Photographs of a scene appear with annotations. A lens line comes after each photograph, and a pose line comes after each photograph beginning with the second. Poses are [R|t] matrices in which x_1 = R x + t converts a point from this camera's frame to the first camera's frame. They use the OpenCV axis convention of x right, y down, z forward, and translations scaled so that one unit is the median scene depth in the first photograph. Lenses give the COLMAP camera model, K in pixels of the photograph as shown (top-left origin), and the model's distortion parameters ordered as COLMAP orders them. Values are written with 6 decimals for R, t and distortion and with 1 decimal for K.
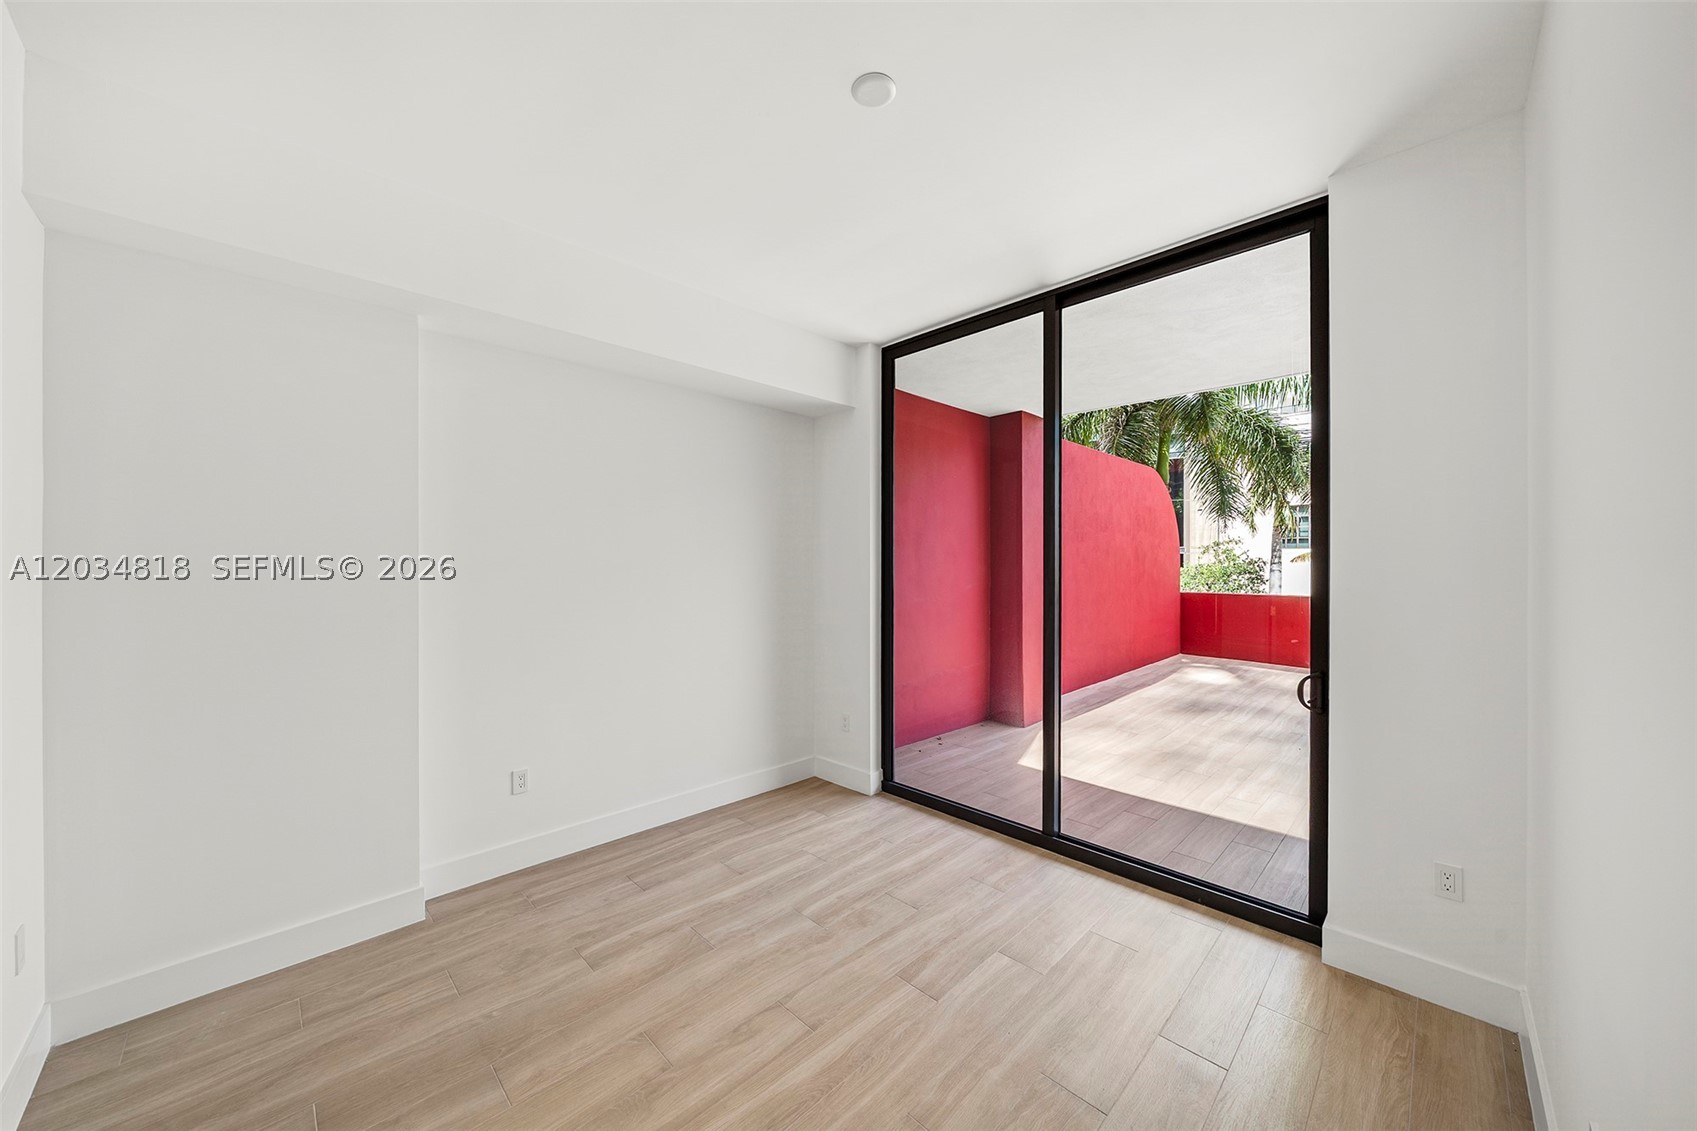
lens RADIAL K [[600.1, 0, 843.9], [0, 600.1, 563.1], [0, 0, 1]] dist [-0.000488, -0.000001]
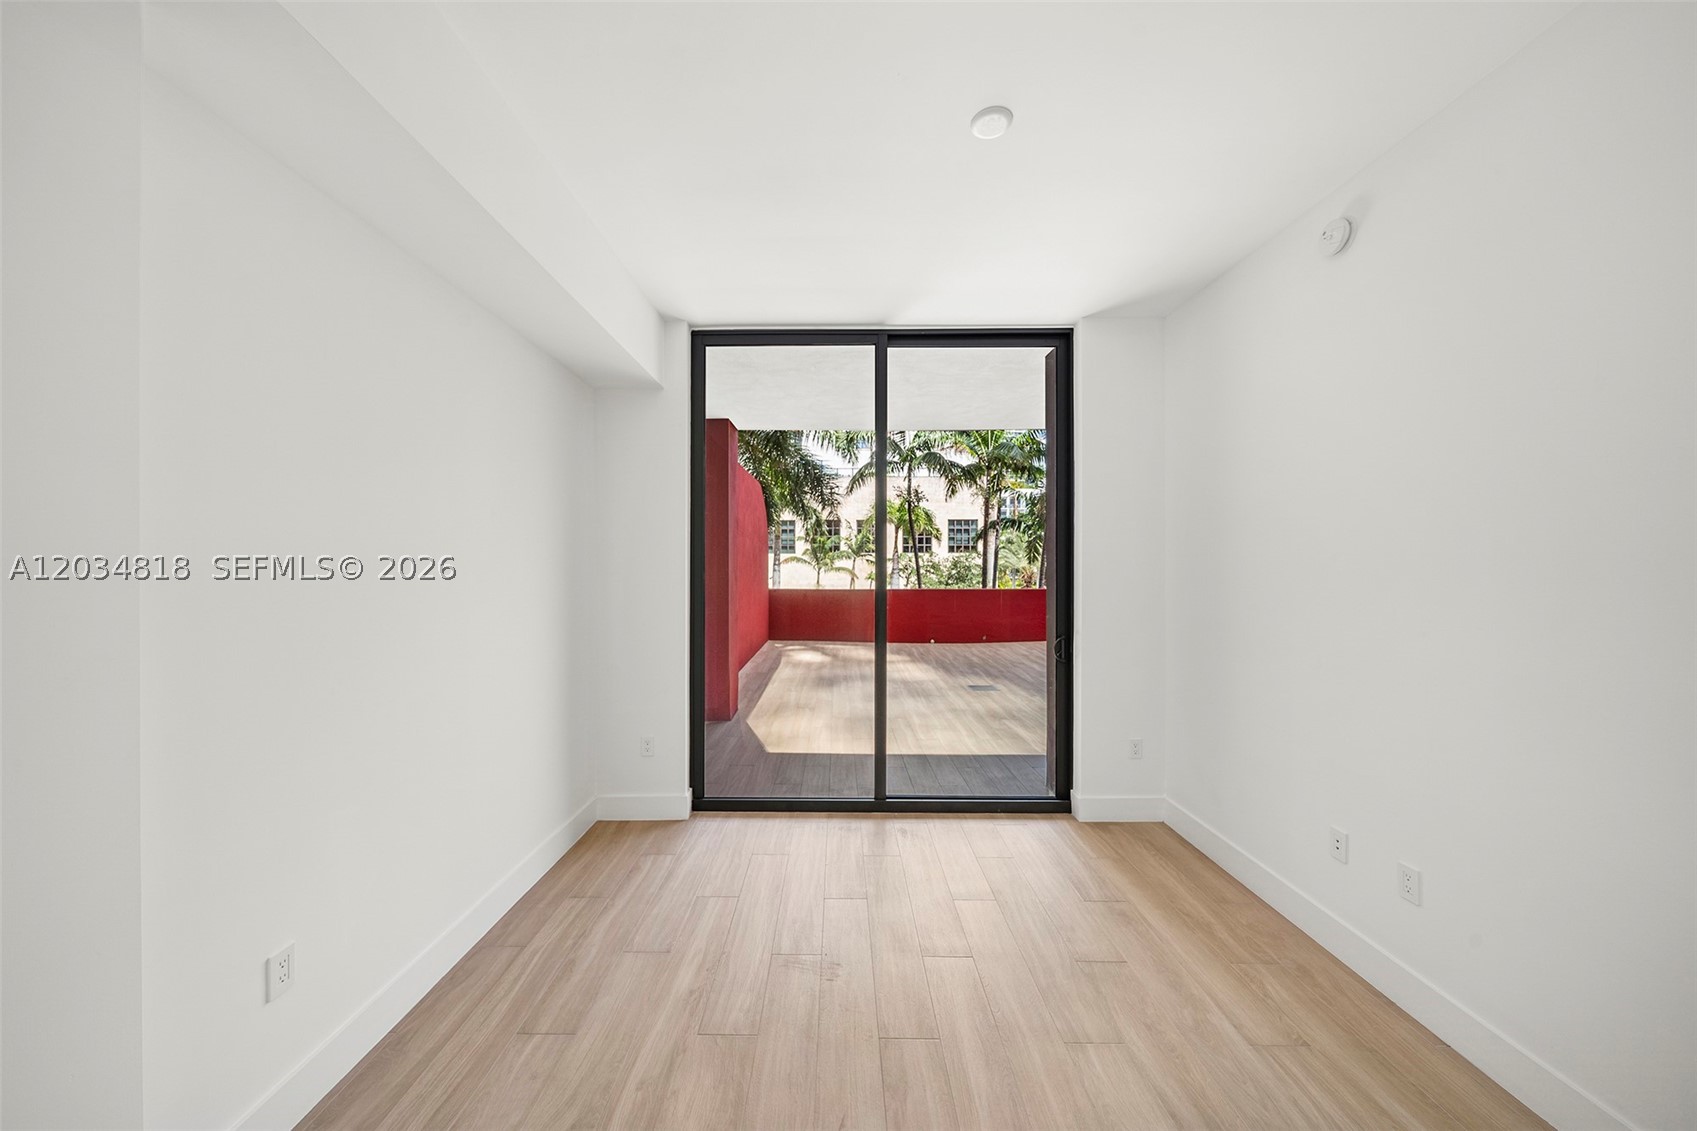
lens RADIAL K [[581.9, 0, 832.4], [0, 581.9, 564.0], [0, 0, 1]] dist [-0.002590, -0.000084]
pose [[0.712195, 0.003216, 0.701974, -0.510609], [-0.002554, 0.999995, -0.001989, 0.001746], [-0.701977, -0.000377, 0.712199, 0.268002]]
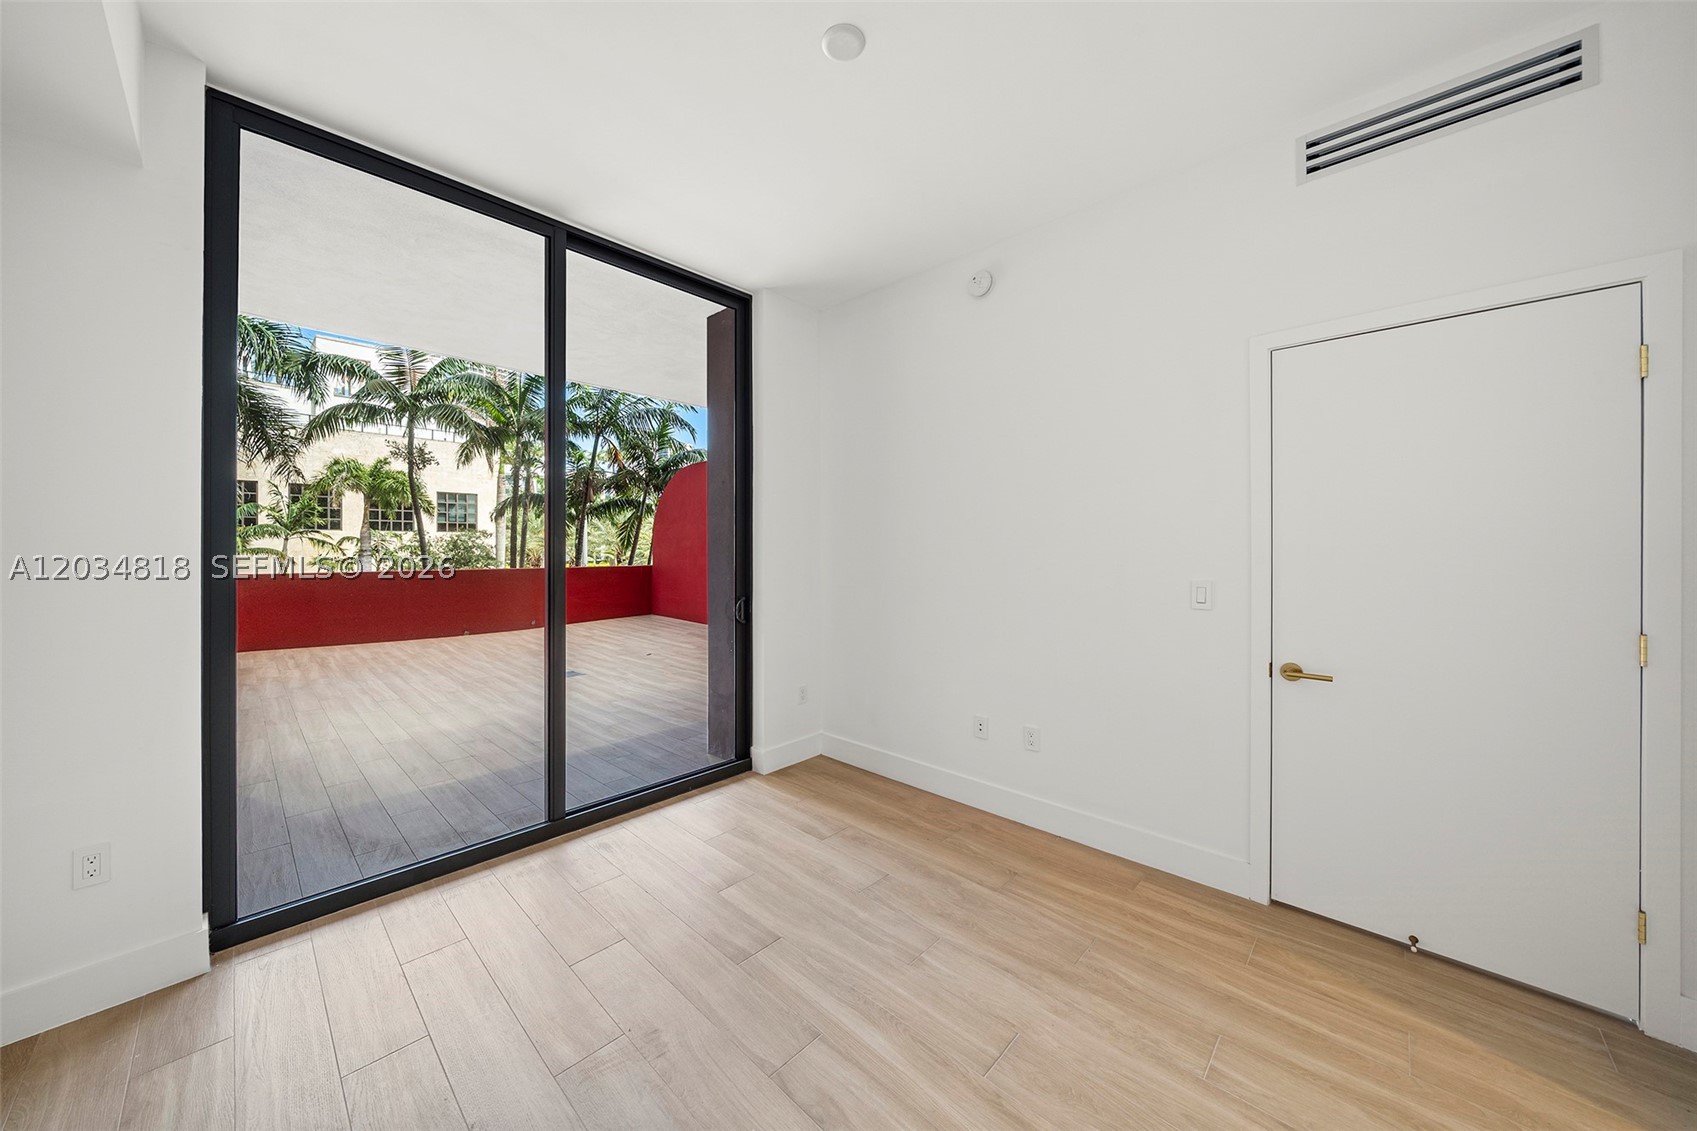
lens RADIAL K [[584.5, 0, 826.2], [0, 584.5, 545.0], [0, 0, 1]] dist [-0.000137, -0.000143]
pose [[-0.012667, 0.006818, 0.999897, -0.547805], [-0.001414, 0.999976, -0.006836, 0.043907], [-0.999919, -0.001500, -0.012657, 0.606507]]
